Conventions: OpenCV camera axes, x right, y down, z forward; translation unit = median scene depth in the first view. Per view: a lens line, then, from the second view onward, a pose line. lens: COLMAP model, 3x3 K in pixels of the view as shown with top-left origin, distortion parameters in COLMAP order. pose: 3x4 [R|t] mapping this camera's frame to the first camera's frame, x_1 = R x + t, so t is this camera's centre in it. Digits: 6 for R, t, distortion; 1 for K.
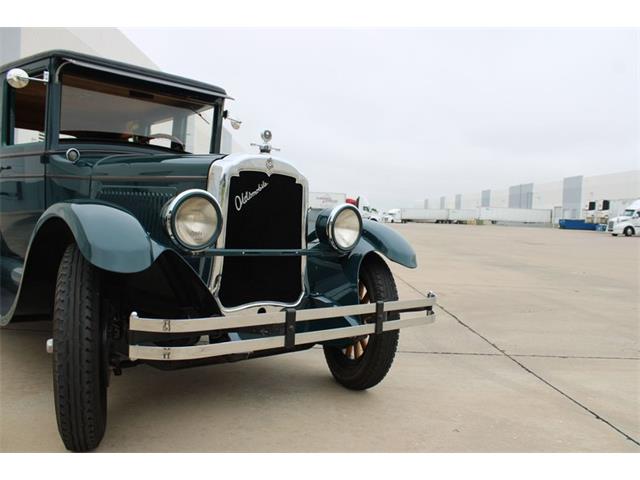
lens RADIAL K [[532.0, 0, 319.3], [0, 532.0, 237.5], [0, 0, 1]] dist [-0.168599, 0.151078]
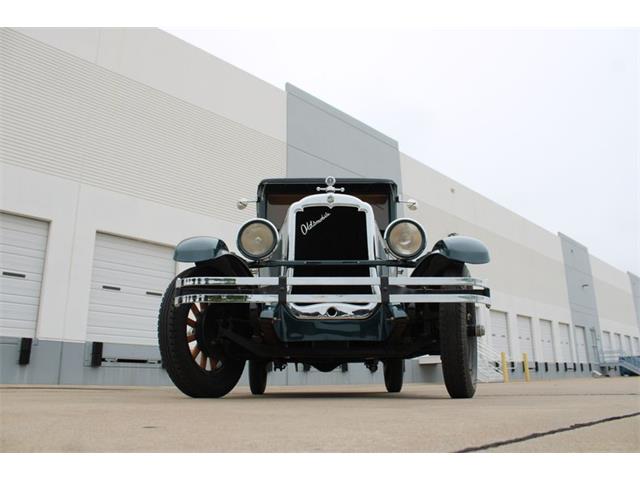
lens RADIAL K [[527.4, 0, 318.1], [0, 527.4, 240.0], [0, 0, 1]] dist [-0.165427, 0.144749]
pose [[0.717081, -0.243467, -0.653084, 0.706139], [0.024621, 0.945270, -0.325358, 0.377524], [0.696554, 0.217229, 0.683830, 0.087451]]
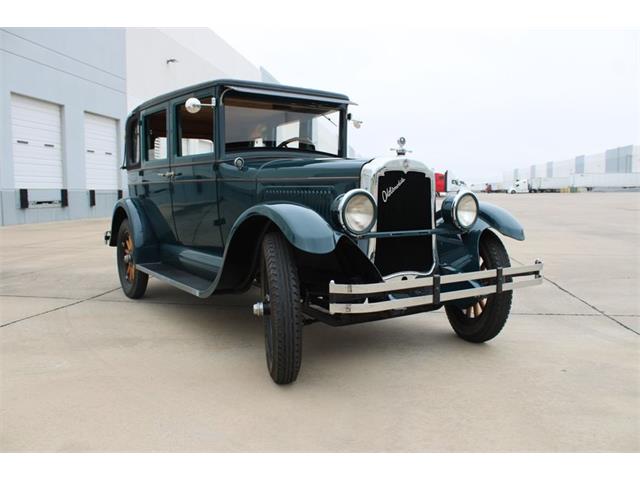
lens RADIAL K [[527.4, 0, 318.1], [0, 527.4, 240.0], [0, 0, 1]] dist [-0.165427, 0.144749]
pose [[0.984595, -0.042077, -0.169711, -0.092446], [0.049945, 0.997853, 0.042355, -0.019465], [0.167565, -0.050179, 0.984583, -0.274710]]
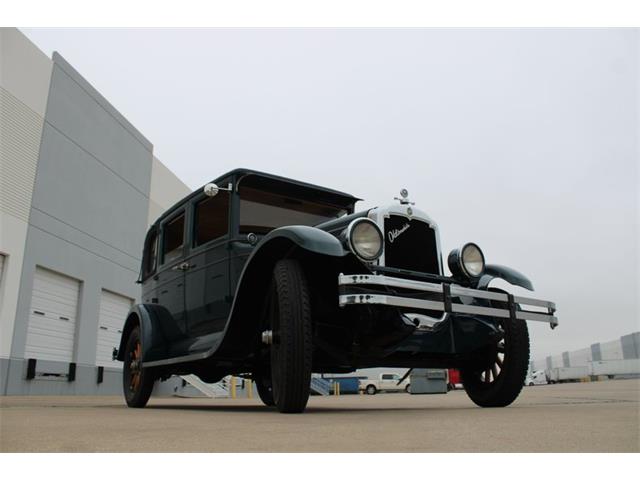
lens RADIAL K [[527.4, 0, 318.1], [0, 527.4, 240.0], [0, 0, 1]] dist [-0.165427, 0.144749]
pose [[0.980011, -0.117312, -0.160673, -0.111987], [0.059262, 0.943118, -0.327133, 0.341976], [0.189911, 0.311072, 0.931219, -0.257928]]
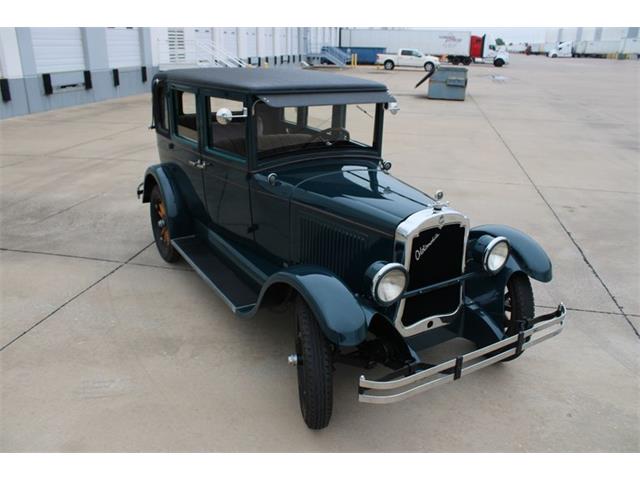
lens RADIAL K [[527.4, 0, 318.1], [0, 527.4, 240.0], [0, 0, 1]] dist [-0.165427, 0.144749]
pose [[0.975347, 0.039972, -0.217024, -0.104647], [0.028359, 0.952598, 0.302906, -0.464480], [0.218845, -0.301594, 0.927981, -0.230123]]
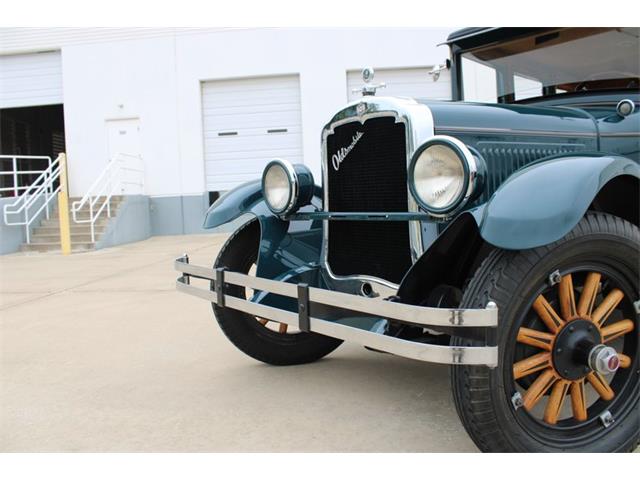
lens RADIAL K [[532.0, 0, 319.3], [0, 532.0, 237.5], [0, 0, 1]] dist [-0.168599, 0.151078]
pose [[-0.090740, 0.017876, -0.995714, 0.710441], [-0.001563, 0.999835, 0.018092, 0.045090], [0.995873, 0.003198, -0.090697, 0.978245]]
